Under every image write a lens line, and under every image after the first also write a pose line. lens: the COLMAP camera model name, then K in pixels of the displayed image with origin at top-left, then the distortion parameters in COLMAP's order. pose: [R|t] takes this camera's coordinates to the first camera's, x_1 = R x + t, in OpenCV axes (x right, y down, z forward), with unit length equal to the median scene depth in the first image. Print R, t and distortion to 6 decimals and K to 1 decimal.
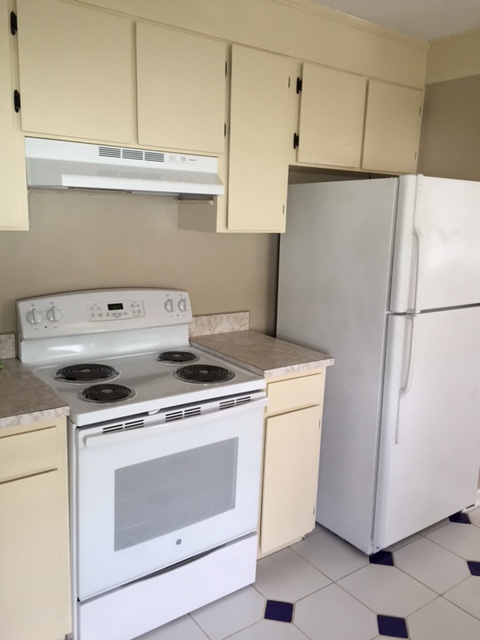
lens RADIAL K [[547.3, 0, 239.6], [0, 547.3, 320.9], [0, 0, 1]] dist [0.010368, -0.002869]
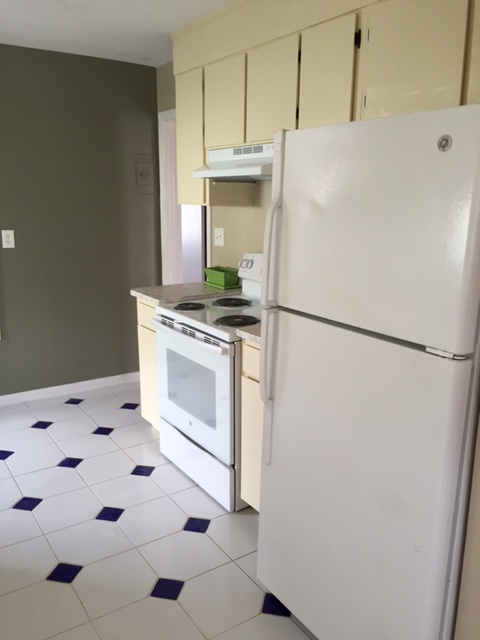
lens RADIAL K [[547.3, 0, 239.2], [0, 547.3, 319.5], [0, 0, 1]] dist [0.010368, -0.002869]
pose [[-0.031128, 0.192315, -0.980839, 1.236723], [-0.196145, 0.961059, 0.194662, -0.160642], [0.980081, 0.198447, 0.007806, 1.058048]]
